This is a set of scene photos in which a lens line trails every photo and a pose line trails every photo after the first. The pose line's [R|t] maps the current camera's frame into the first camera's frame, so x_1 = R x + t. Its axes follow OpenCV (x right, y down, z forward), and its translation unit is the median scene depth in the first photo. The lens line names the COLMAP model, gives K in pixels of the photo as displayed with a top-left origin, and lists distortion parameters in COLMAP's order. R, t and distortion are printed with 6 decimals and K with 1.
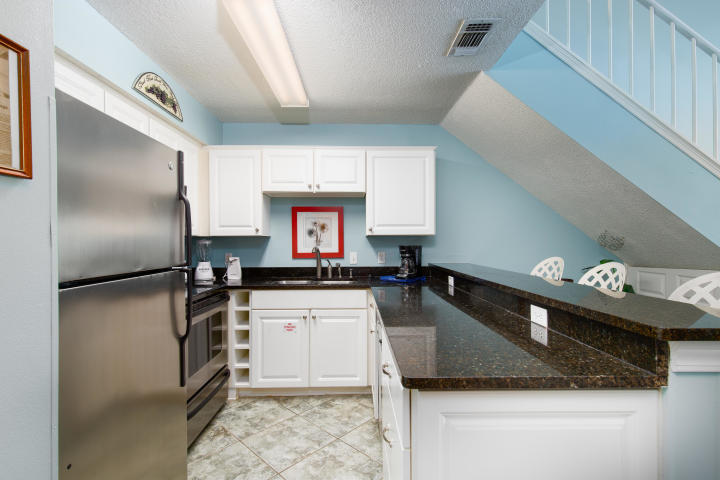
lens RADIAL K [[330.2, 0, 358.3], [0, 330.2, 241.1], [0, 0, 1]] dist [0.001213, 0.000130]
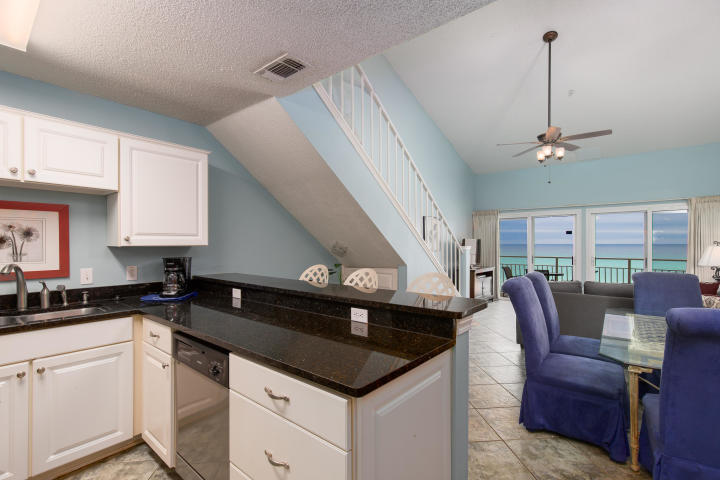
lens RADIAL K [[330.2, 0, 358.1], [0, 330.2, 244.1], [0, 0, 1]] dist [0.001213, 0.000130]
pose [[0.645248, -0.002061, 0.763971, -0.209812], [-0.004295, 0.999971, 0.006326, -0.030389], [-0.763961, -0.007363, 0.645220, 0.069055]]
